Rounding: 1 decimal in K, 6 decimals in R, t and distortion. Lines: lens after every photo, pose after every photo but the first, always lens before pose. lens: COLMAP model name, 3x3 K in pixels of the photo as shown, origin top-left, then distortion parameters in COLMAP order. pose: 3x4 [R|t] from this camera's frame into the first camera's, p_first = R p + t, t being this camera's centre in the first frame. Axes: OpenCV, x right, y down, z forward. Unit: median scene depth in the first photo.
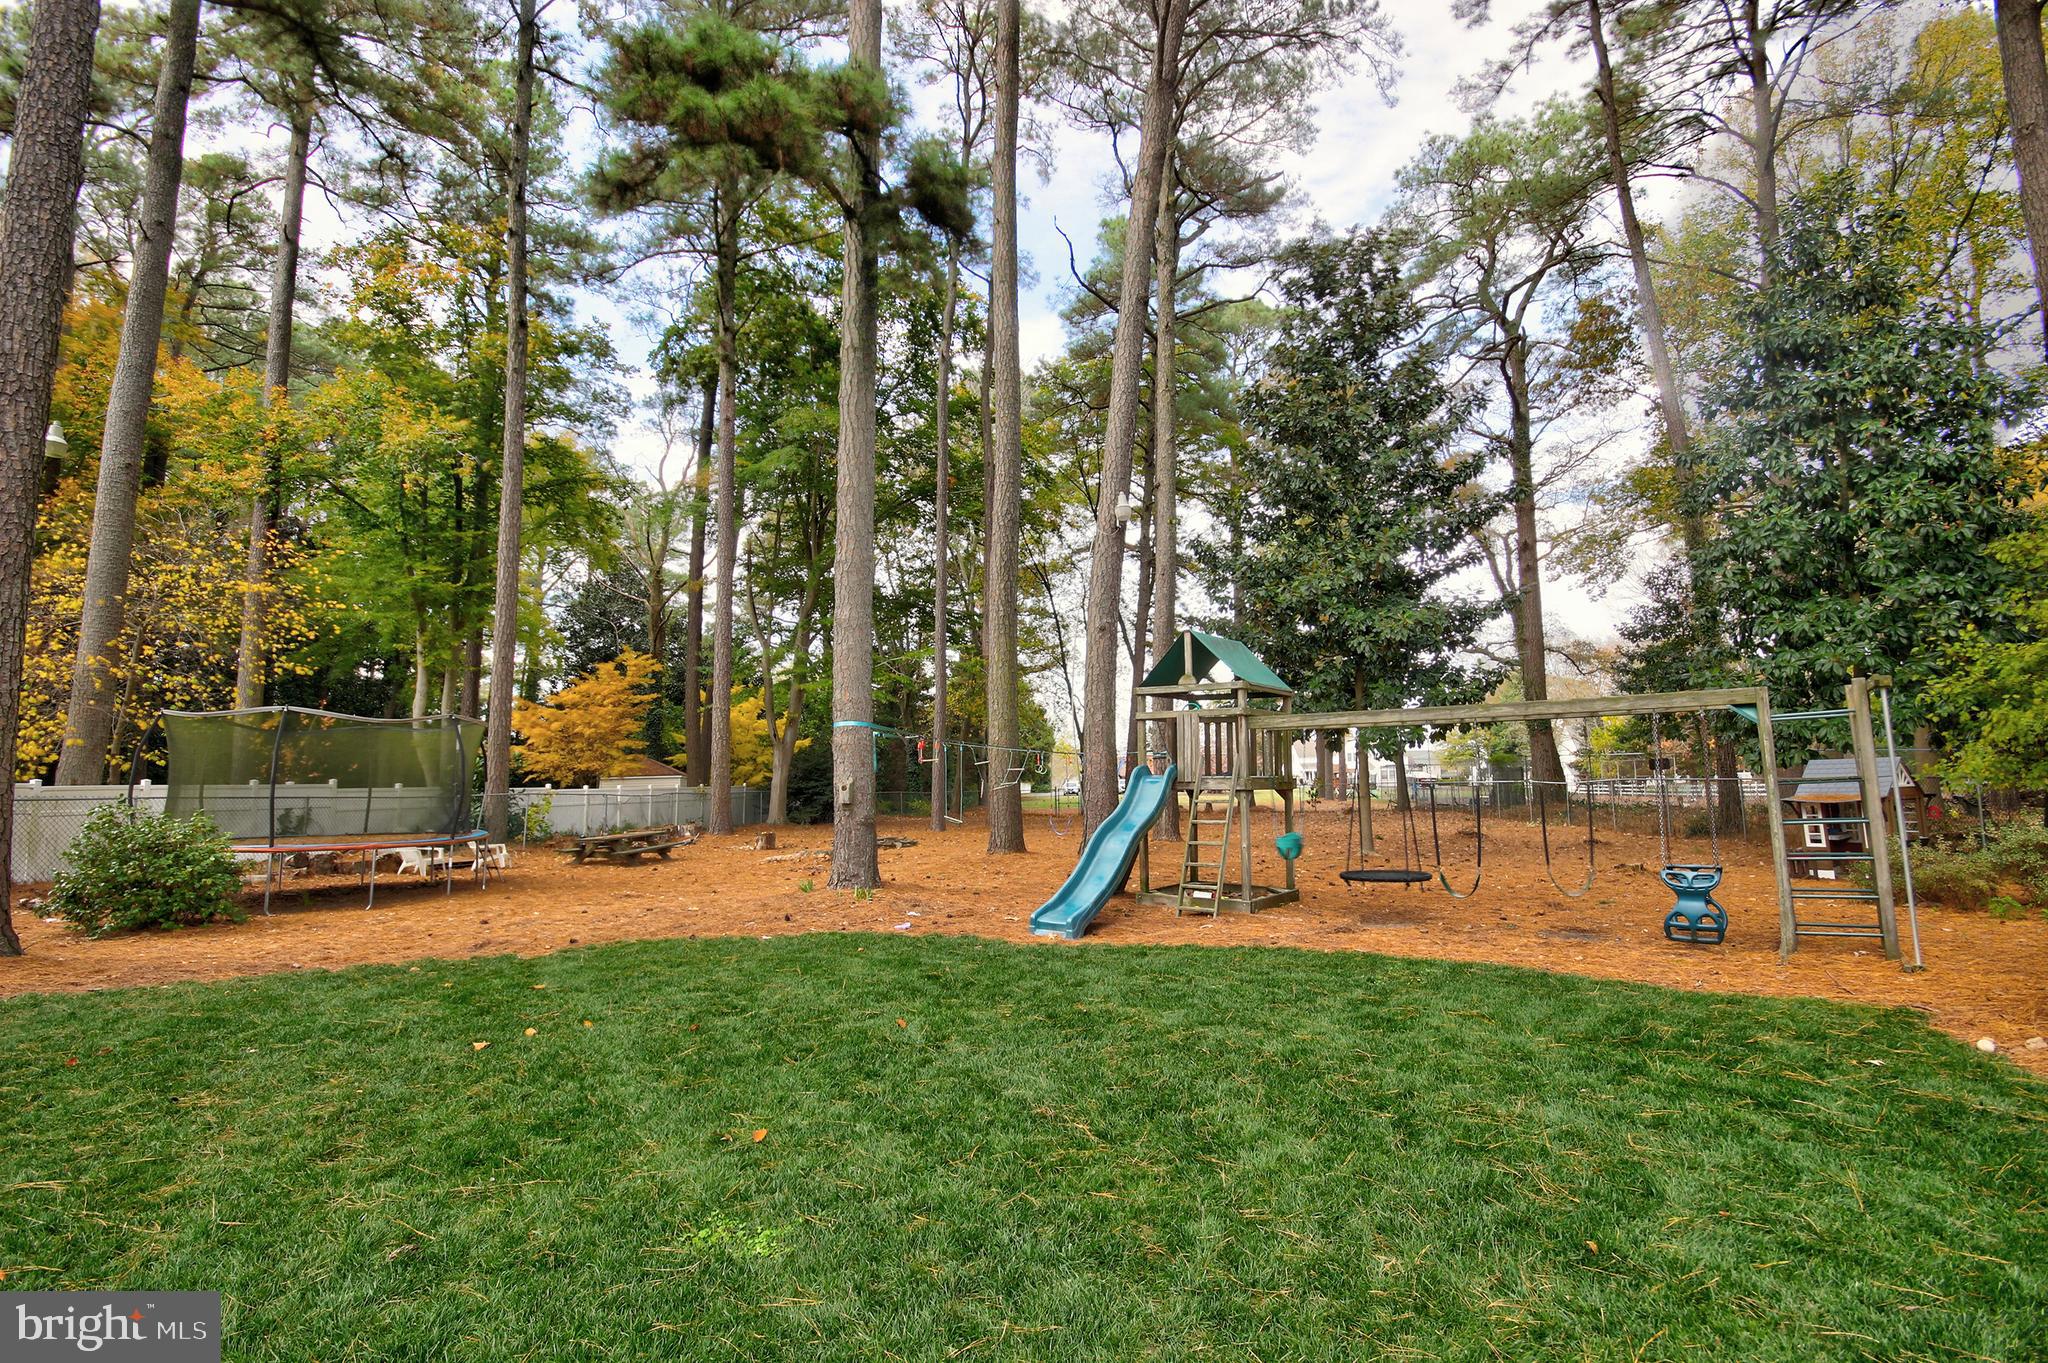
lens RADIAL K [[948.2, 0, 1026.9], [0, 948.2, 687.2], [0, 0, 1]] dist [-0.003708, -0.002907]
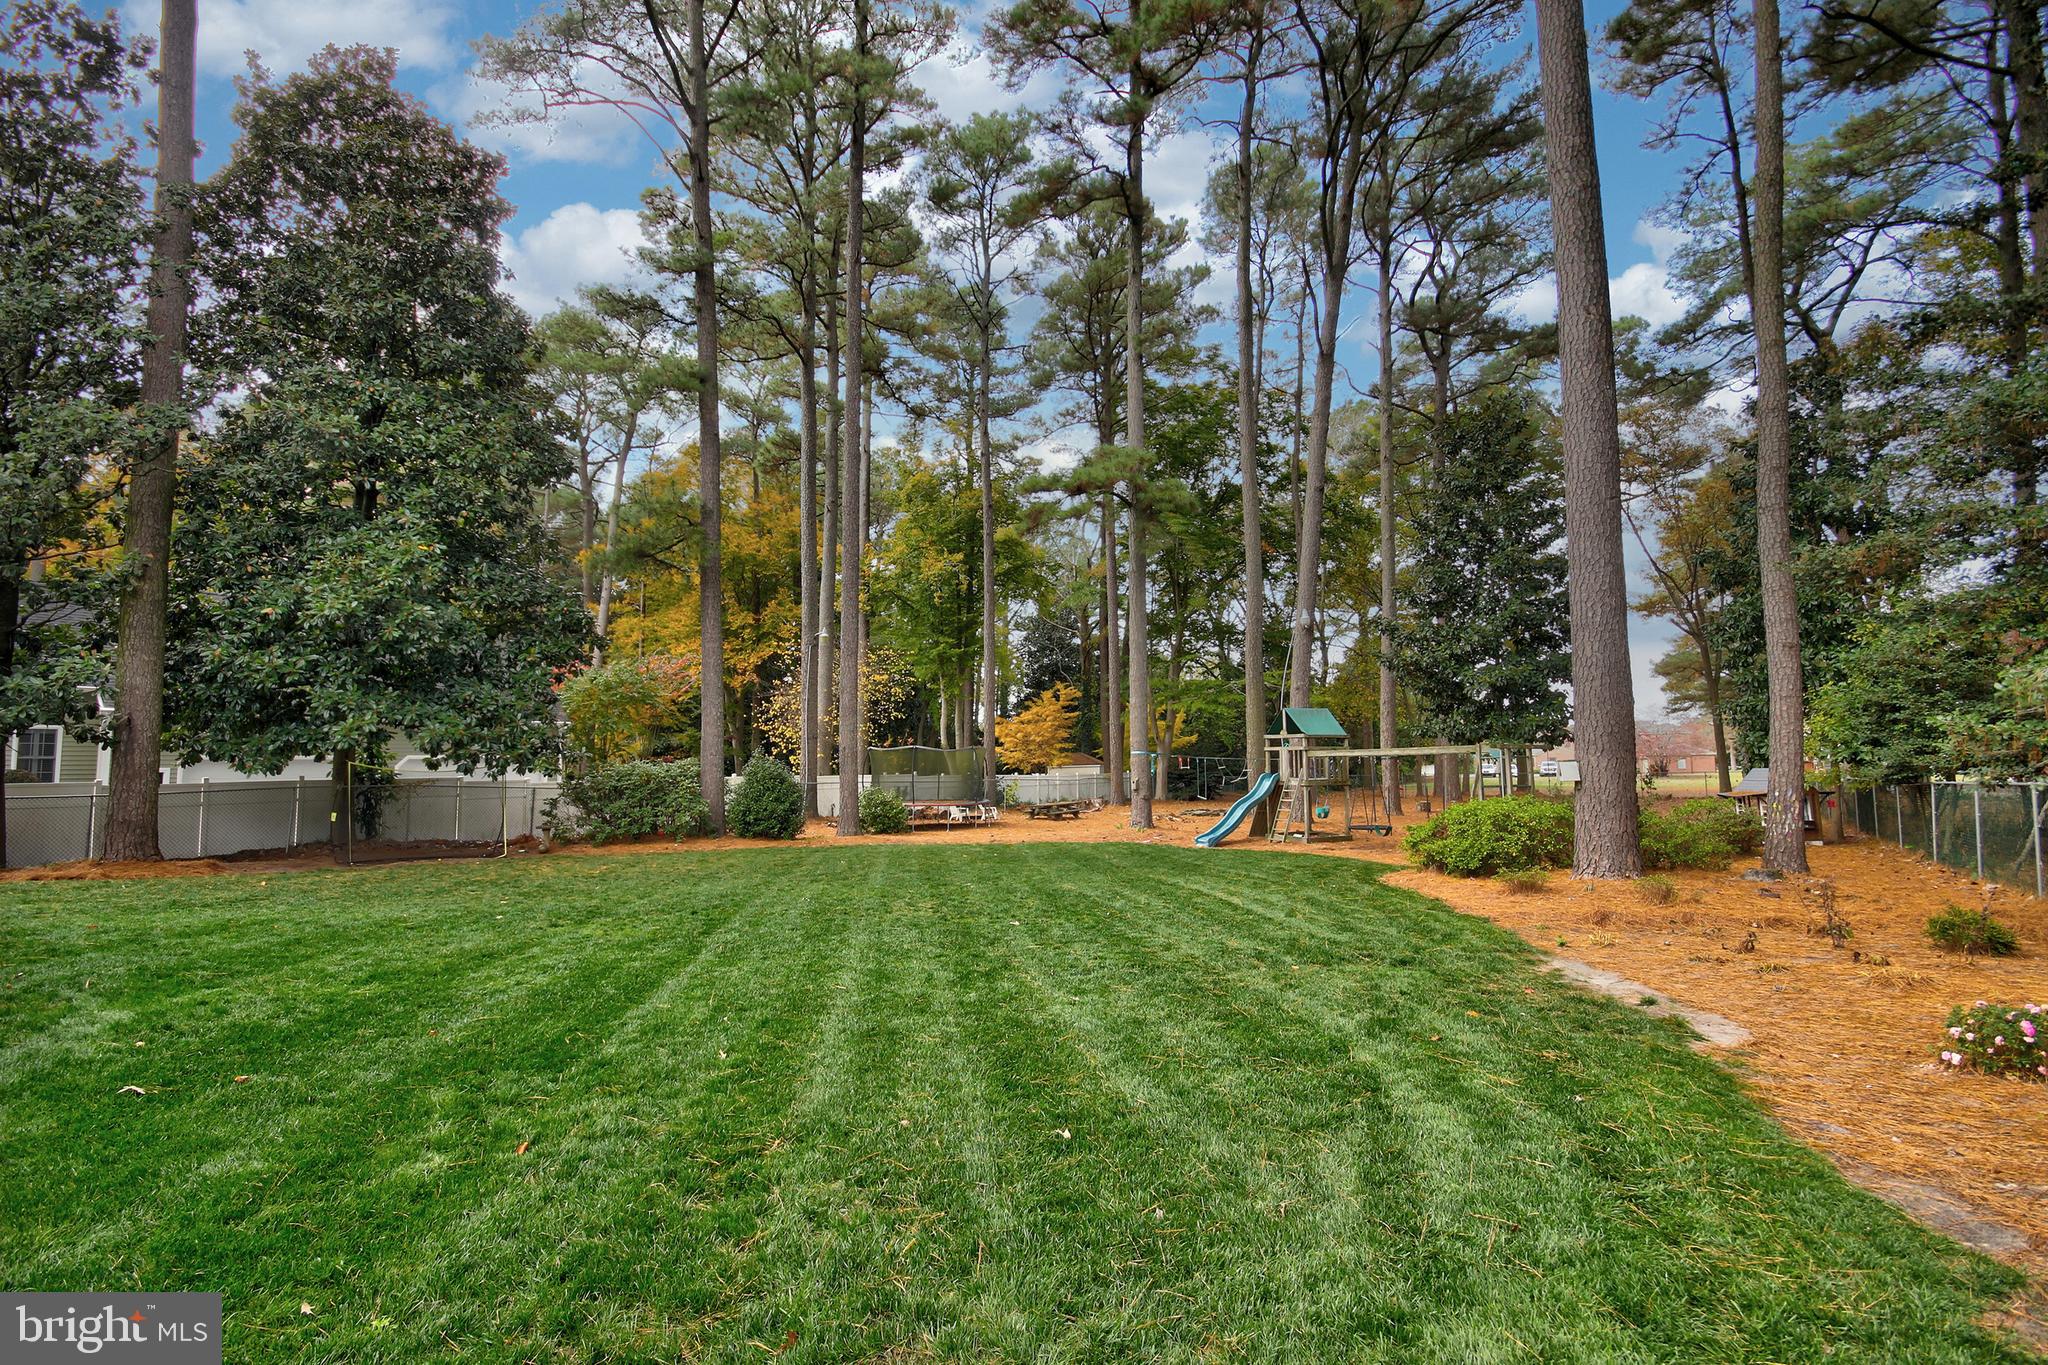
lens RADIAL K [[948.2, 0, 1024.9], [0, 948.2, 681.3], [0, 0, 1]] dist [-0.003708, -0.002907]
pose [[0.895811, -0.035943, -0.442978, 0.219086], [0.043115, 0.999051, 0.006128, -0.059146], [0.442338, -0.024589, 0.896511, -0.419225]]
